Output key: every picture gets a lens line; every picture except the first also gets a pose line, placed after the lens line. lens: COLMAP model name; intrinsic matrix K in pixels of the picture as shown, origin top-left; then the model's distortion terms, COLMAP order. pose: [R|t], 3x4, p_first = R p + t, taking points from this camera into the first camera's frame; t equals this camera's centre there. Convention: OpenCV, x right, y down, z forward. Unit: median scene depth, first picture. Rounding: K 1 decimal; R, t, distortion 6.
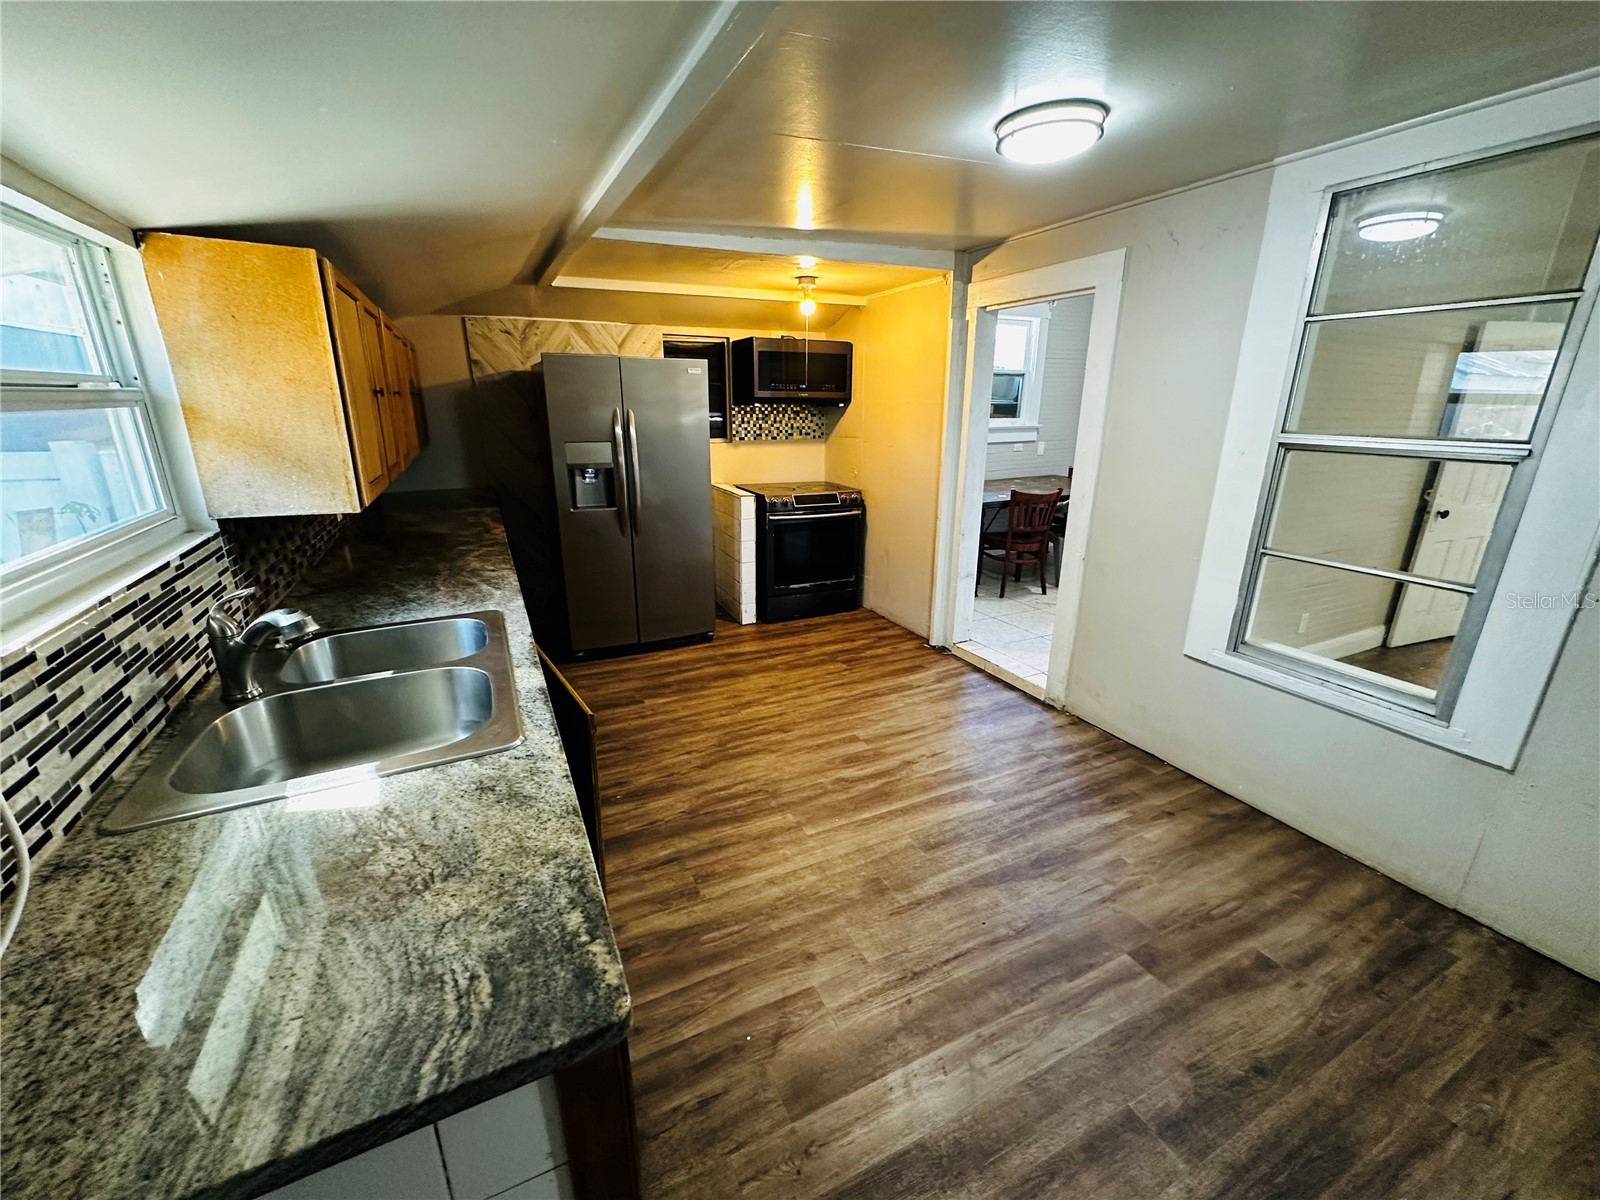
lens RADIAL K [[638.4, 0, 800.6], [0, 638.4, 604.2], [0, 0, 1]] dist [-0.004638, 0.001165]
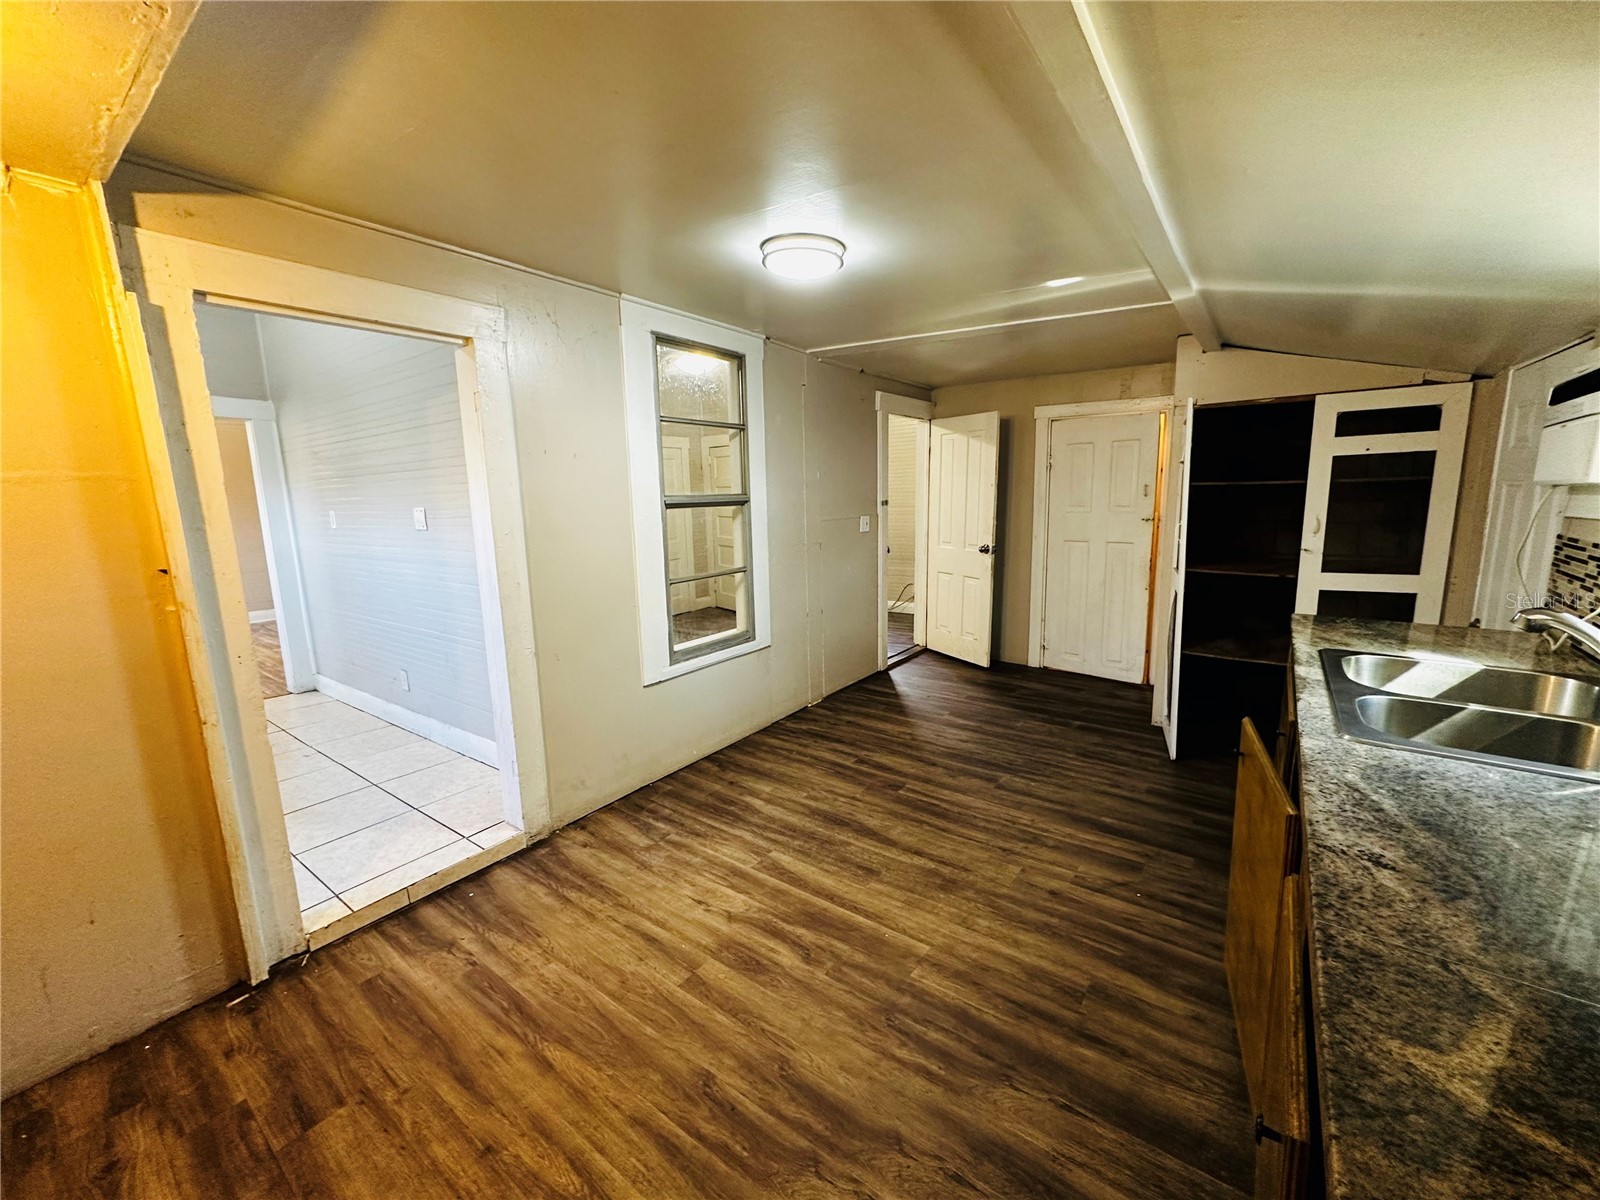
lens RADIAL K [[638.4, 0, 800.6], [0, 638.4, 604.2], [0, 0, 1]] dist [-0.004638, 0.001165]
pose [[-0.456706, -0.151774, 0.876575, -0.528436], [0.289179, 0.906502, 0.307621, -0.334956], [-0.841306, 0.393979, -0.370115, 1.139531]]
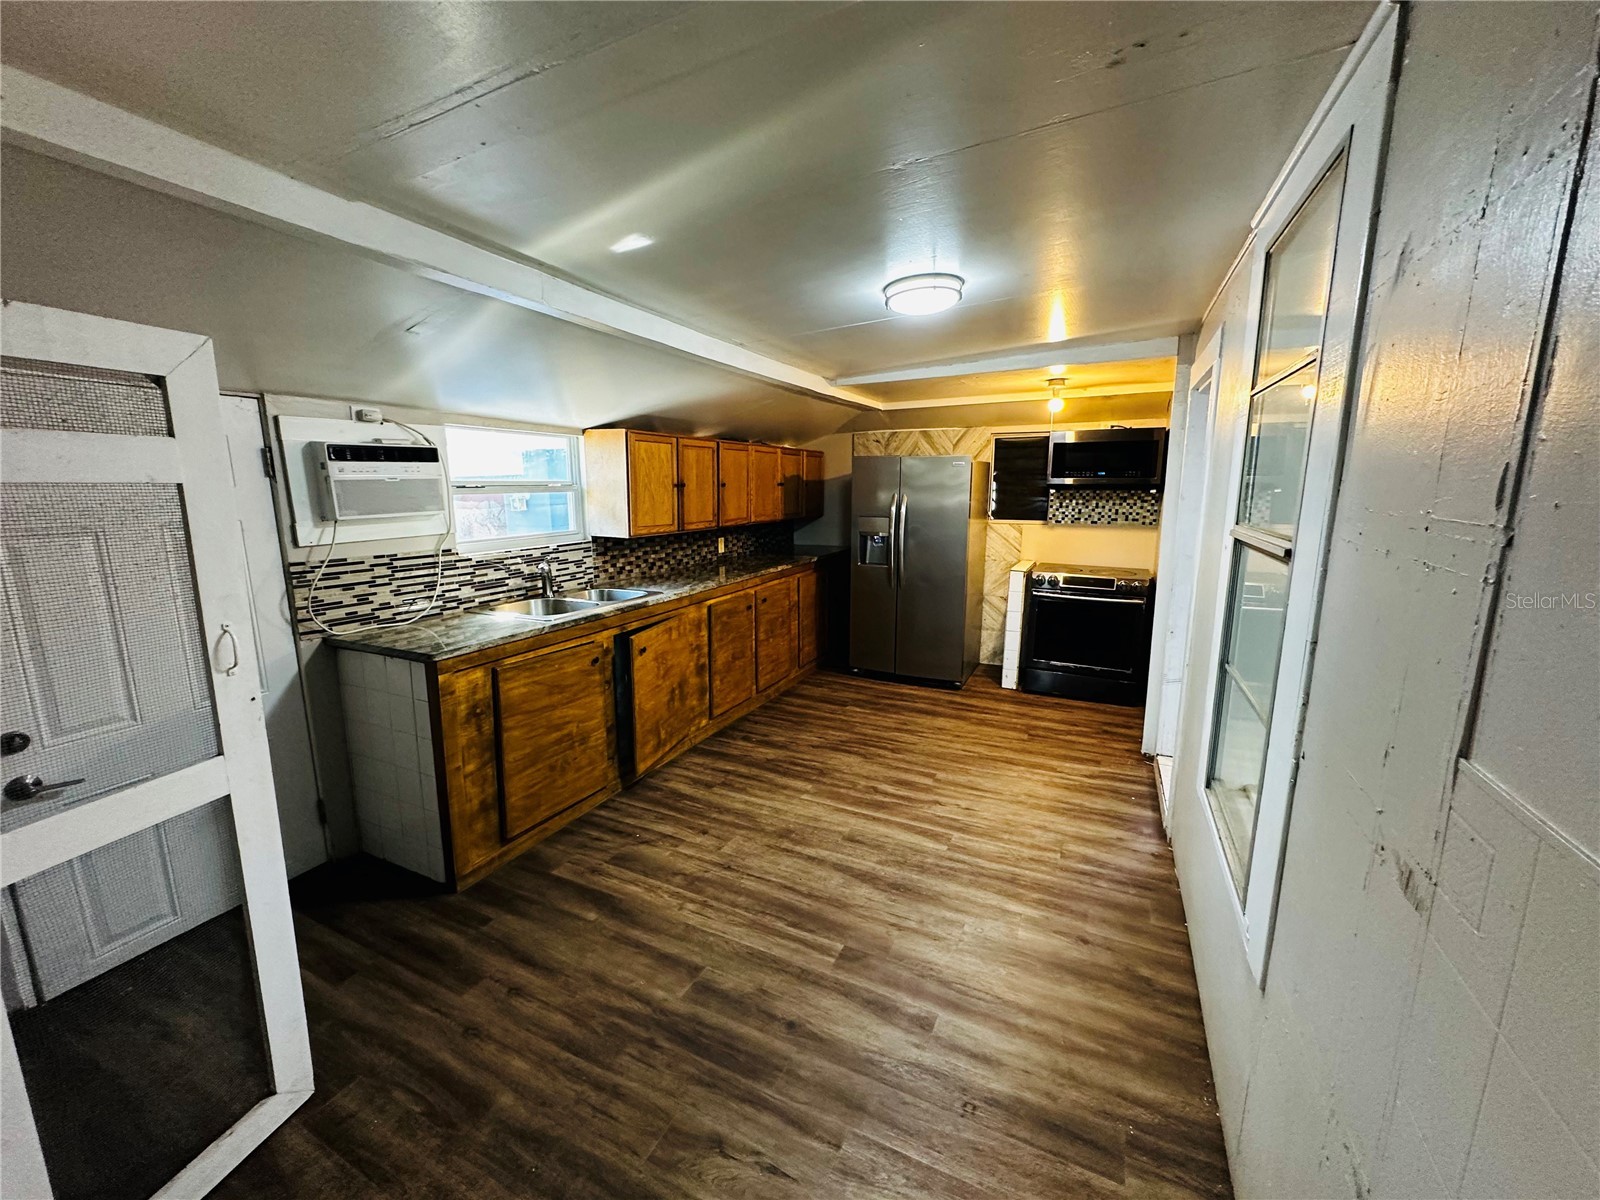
lens RADIAL K [[638.4, 0, 800.6], [0, 638.4, 604.2], [0, 0, 1]] dist [-0.004638, 0.001165]
pose [[0.616061, 0.139005, -0.775337, 0.895941], [-0.234400, 0.972066, -0.011973, -0.020844], [0.752015, 0.189115, 0.631435, 0.054223]]
